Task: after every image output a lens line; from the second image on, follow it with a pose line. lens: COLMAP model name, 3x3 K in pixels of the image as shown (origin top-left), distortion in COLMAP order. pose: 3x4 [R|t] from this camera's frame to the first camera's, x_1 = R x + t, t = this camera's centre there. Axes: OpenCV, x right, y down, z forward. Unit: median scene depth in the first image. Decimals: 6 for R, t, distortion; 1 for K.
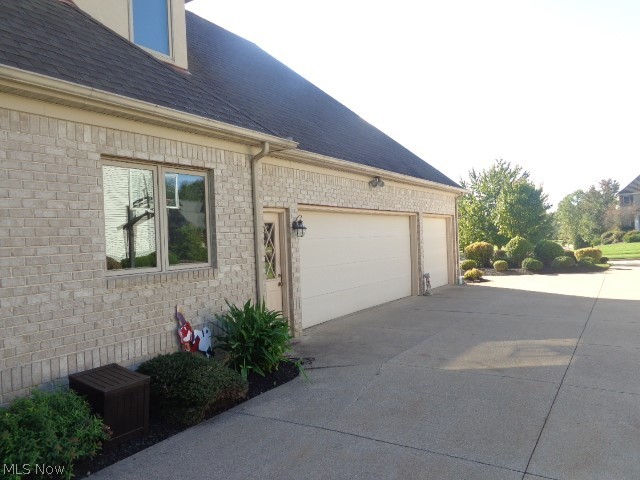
lens RADIAL K [[482.6, 0, 320.0], [0, 482.6, 240.0], [0, 0, 1]] dist [-0.004831, 0.001361]
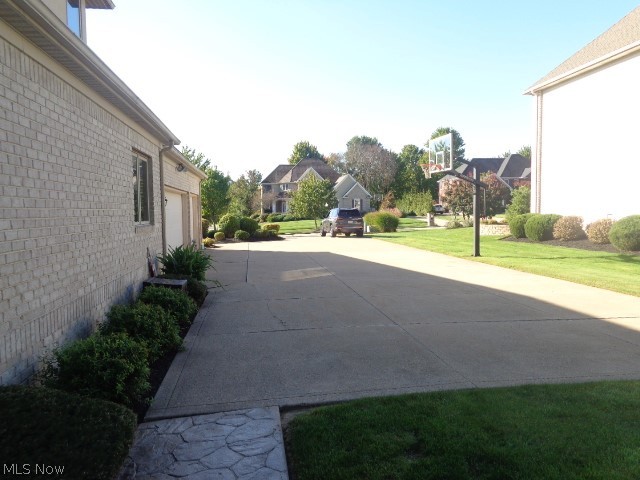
lens RADIAL K [[482.6, 0, 320.0], [0, 482.6, 240.0], [0, 0, 1]] dist [-0.004831, 0.001361]
pose [[0.762580, -0.013768, 0.646747, -0.162203], [-0.012158, 0.999292, 0.035608, 0.009622], [-0.646780, -0.035017, 0.761873, -0.093279]]
